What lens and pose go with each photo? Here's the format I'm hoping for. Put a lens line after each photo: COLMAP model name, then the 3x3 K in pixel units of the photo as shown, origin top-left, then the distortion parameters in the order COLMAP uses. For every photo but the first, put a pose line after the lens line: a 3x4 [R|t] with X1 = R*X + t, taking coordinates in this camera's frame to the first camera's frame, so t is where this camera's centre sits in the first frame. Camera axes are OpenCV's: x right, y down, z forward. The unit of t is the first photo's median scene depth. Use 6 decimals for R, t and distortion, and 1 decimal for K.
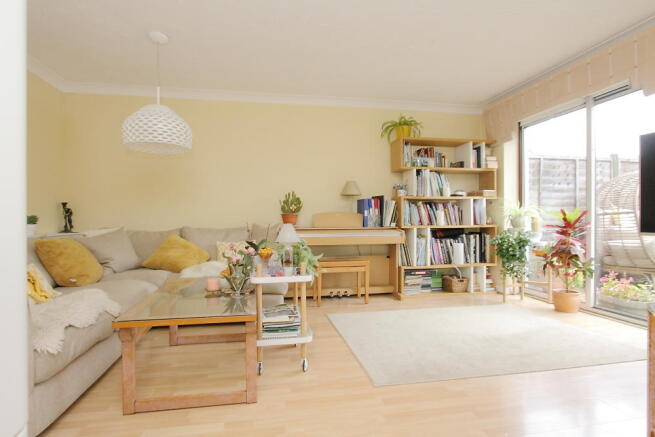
lens RADIAL K [[342.9, 0, 326.0], [0, 342.9, 218.1], [0, 0, 1]] dist [0.001544, -0.000566]
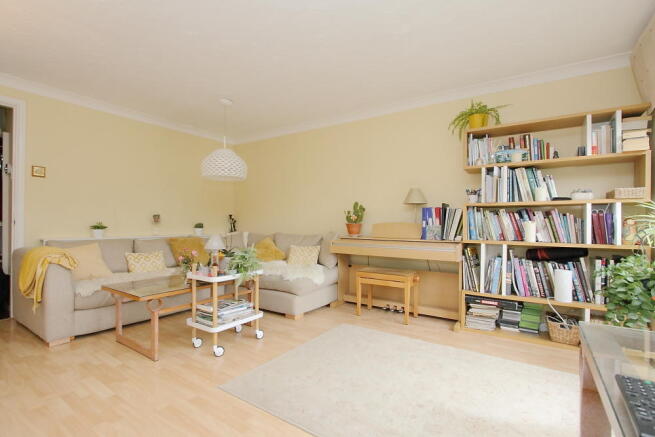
lens RADIAL K [[309.4, 0, 326.8], [0, 309.4, 220.3], [0, 0, 1]] dist [-0.003419, -0.000995]
pose [[0.707396, 0.006190, -0.706790, 0.493583], [-0.009636, 0.999953, -0.000887, -0.019587], [0.706752, 0.007439, 0.707423, 0.247733]]
